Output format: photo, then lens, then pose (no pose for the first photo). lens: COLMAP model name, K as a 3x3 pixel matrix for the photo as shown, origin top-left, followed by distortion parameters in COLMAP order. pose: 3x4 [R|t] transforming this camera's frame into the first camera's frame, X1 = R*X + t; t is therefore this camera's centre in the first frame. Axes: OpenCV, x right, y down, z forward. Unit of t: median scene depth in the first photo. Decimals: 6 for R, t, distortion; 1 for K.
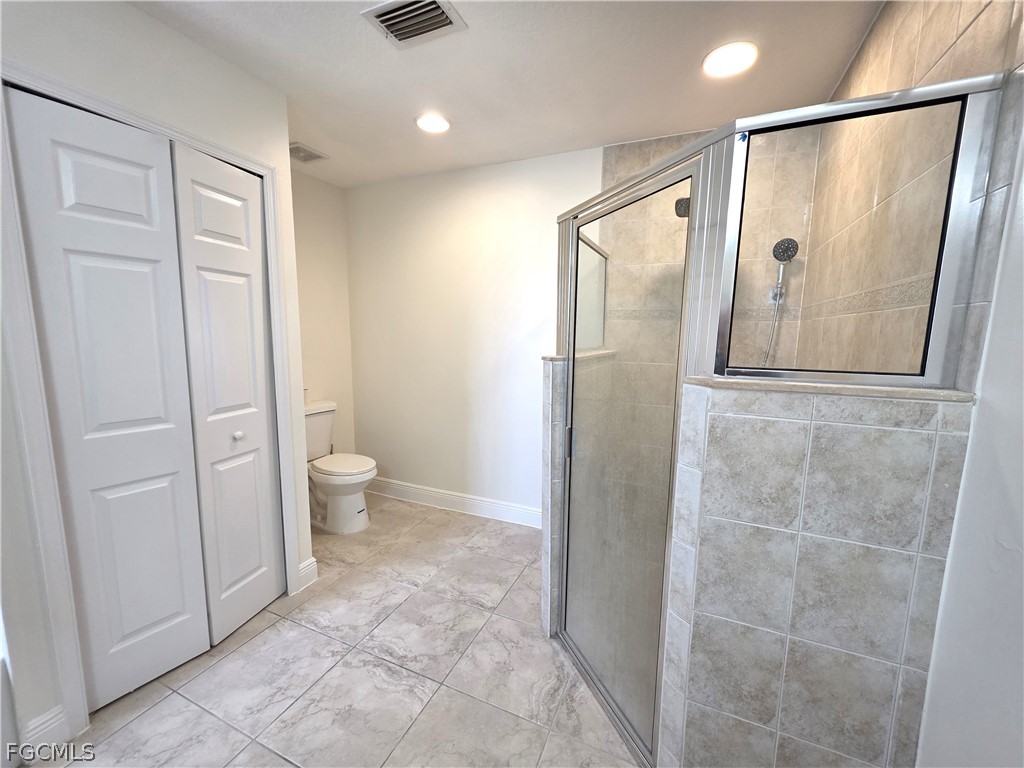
lens RADIAL K [[407.5, 0, 509.6], [0, 407.5, 390.3], [0, 0, 1]] dist [0.002531, -0.000525]
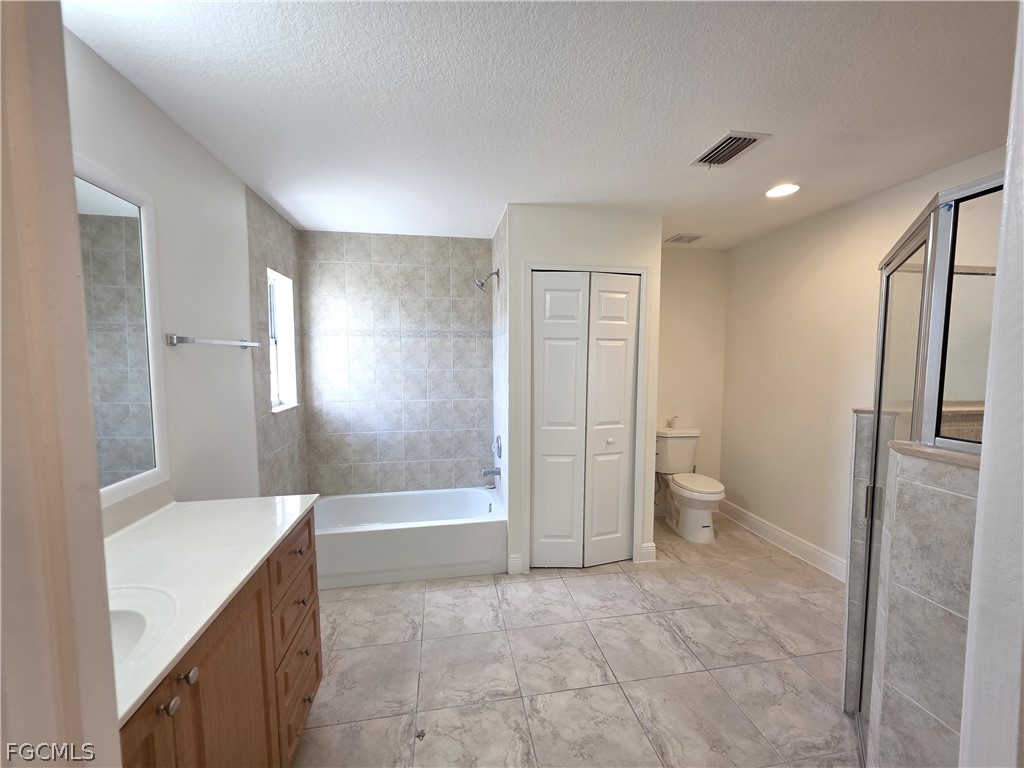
lens RADIAL K [[407.5, 0, 513.9], [0, 407.5, 388.0], [0, 0, 1]] dist [0.002531, -0.000525]
pose [[0.553814, 0.045905, -0.831374, 0.421157], [-0.107126, 0.994109, -0.016471, -0.025315], [0.825721, 0.098184, 0.555469, -0.197157]]
